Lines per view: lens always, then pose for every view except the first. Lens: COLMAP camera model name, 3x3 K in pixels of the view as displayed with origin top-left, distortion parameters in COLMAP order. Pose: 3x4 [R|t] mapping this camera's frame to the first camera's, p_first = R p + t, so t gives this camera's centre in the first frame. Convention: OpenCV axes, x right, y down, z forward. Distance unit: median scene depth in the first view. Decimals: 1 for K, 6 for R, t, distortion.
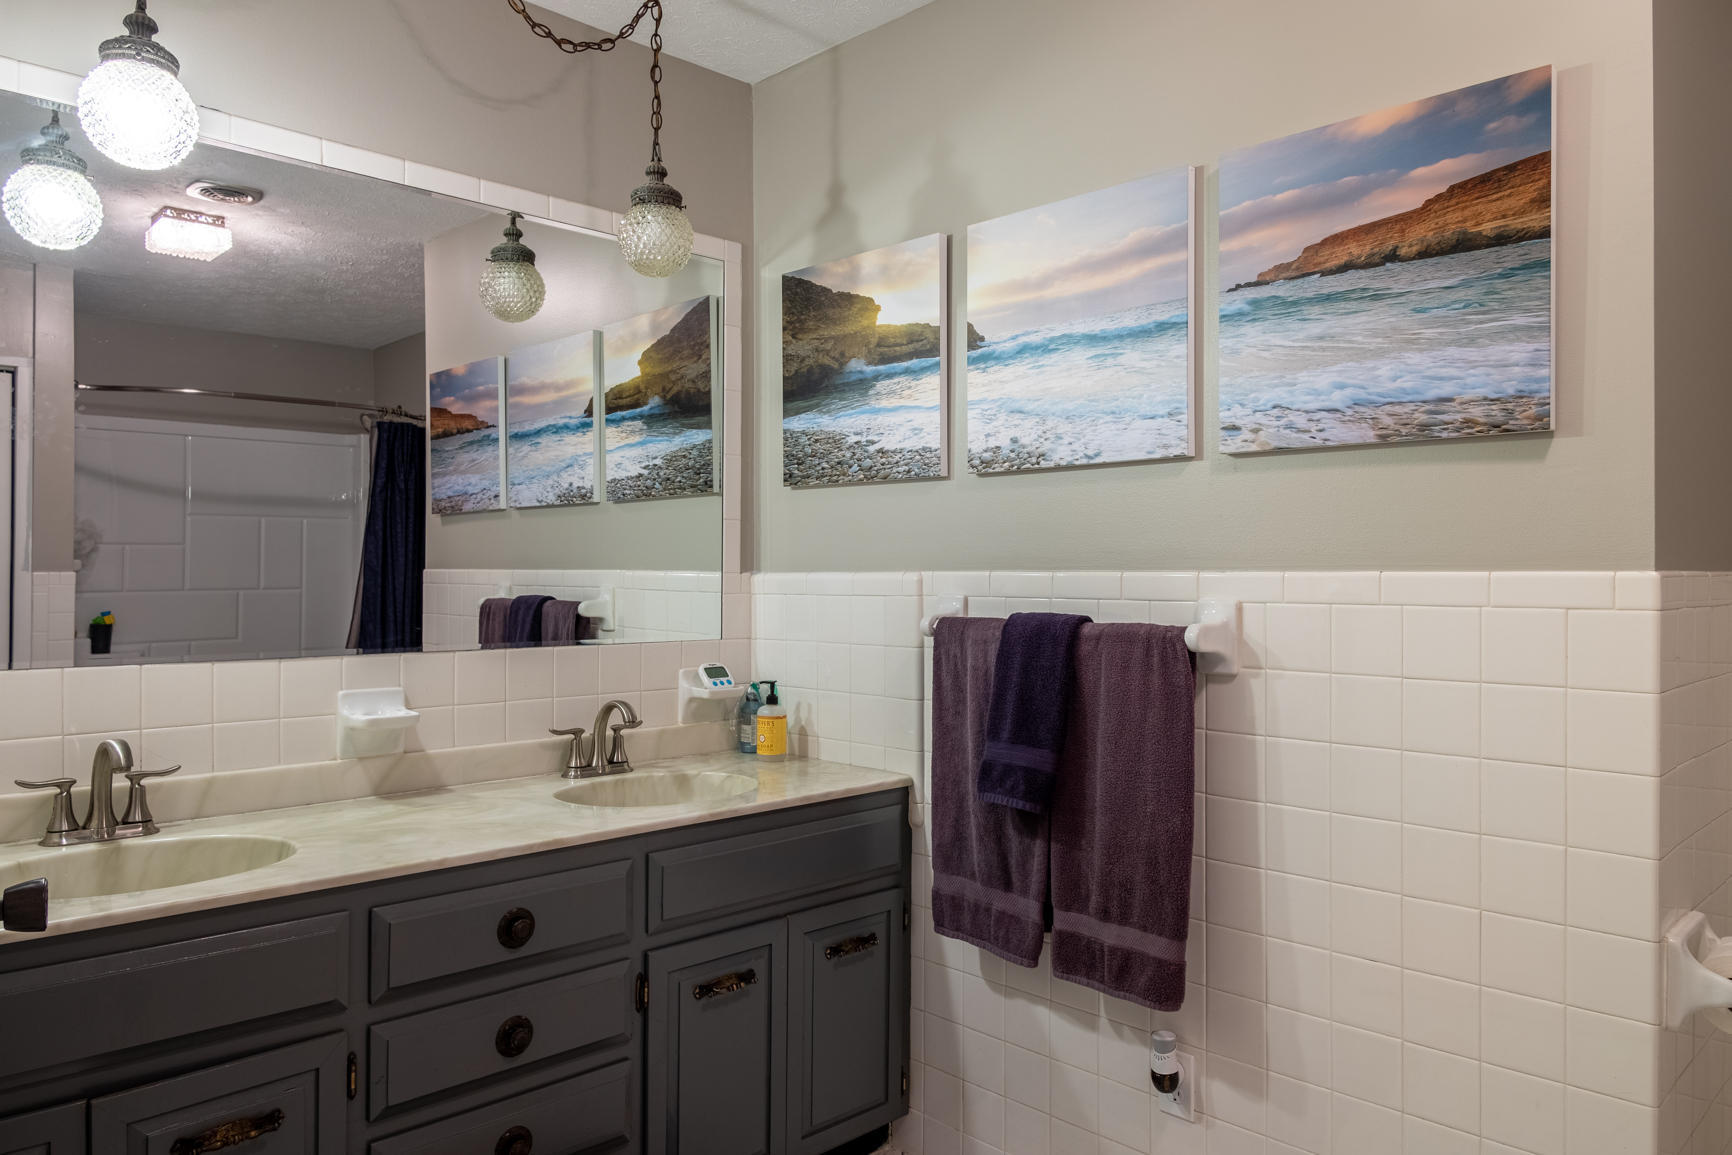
lens RADIAL K [[1174.7, 0, 871.7], [0, 1174.7, 562.6], [0, 0, 1]] dist [0.005801, -0.005017]
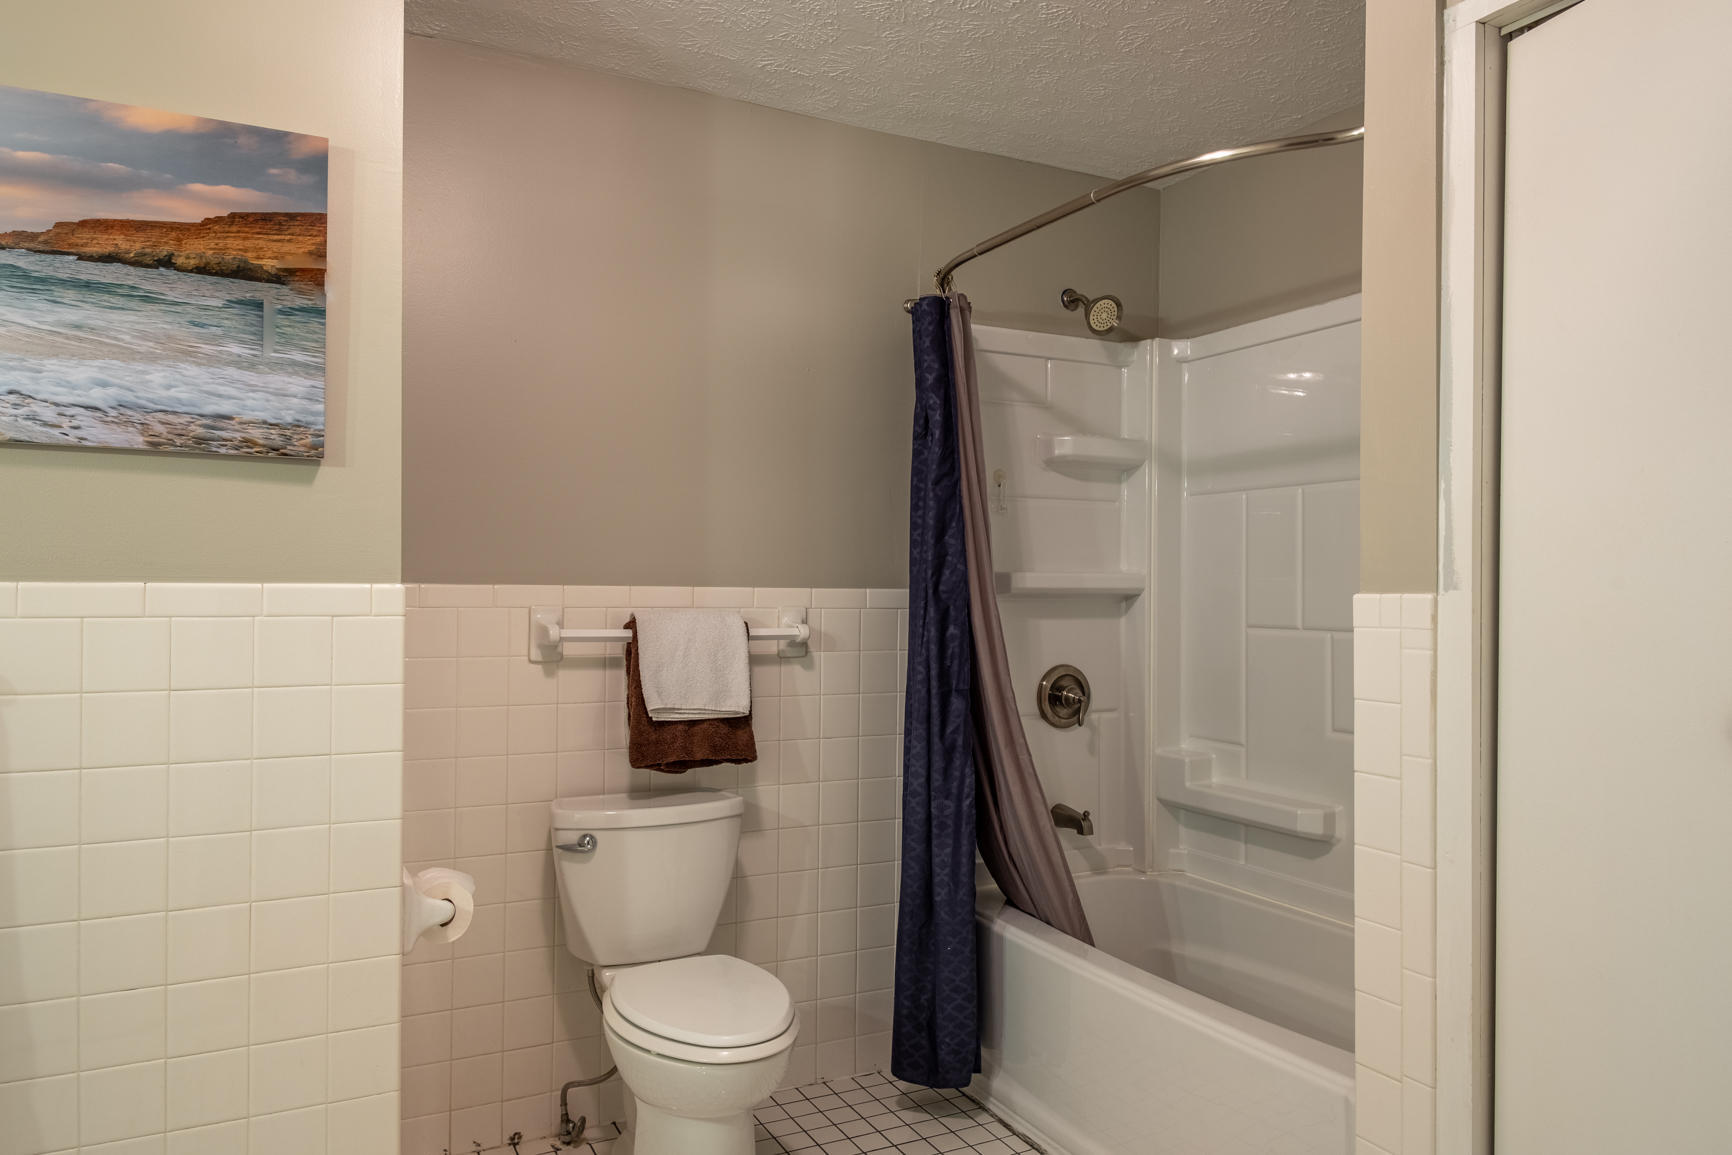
lens RADIAL K [[1174.7, 0, 871.7], [0, 1174.7, 562.6], [0, 0, 1]] dist [0.005801, -0.005017]
pose [[0.302124, 0.022219, 0.953010, -0.317495], [-0.013439, 0.999728, -0.019048, 0.001478], [-0.953174, -0.007052, 0.302341, 0.141554]]
